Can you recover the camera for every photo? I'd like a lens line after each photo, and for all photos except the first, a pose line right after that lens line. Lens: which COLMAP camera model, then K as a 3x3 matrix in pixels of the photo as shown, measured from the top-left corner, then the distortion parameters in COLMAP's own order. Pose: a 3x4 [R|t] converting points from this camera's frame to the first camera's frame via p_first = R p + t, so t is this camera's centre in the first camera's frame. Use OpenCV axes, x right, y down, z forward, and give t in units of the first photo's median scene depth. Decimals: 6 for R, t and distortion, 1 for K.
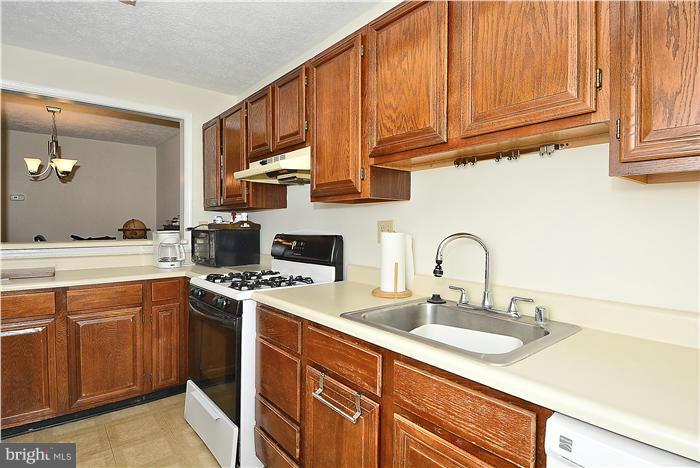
lens RADIAL K [[371.1, 0, 346.7], [0, 371.1, 231.4], [0, 0, 1]] dist [0.001239, -0.002195]
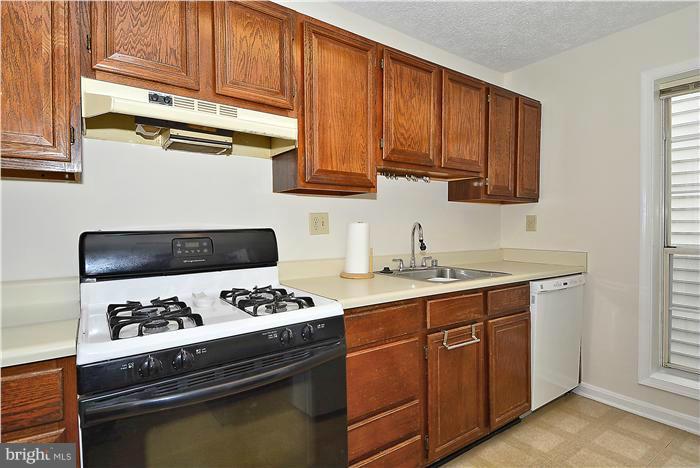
lens RADIAL K [[371.1, 0, 346.4], [0, 371.1, 232.2], [0, 0, 1]] dist [0.001239, -0.002195]
pose [[0.064406, -0.022840, 0.997662, -1.218916], [0.016414, 0.999627, 0.021825, 0.005987], [-0.997789, 0.014970, 0.064757, 1.119489]]
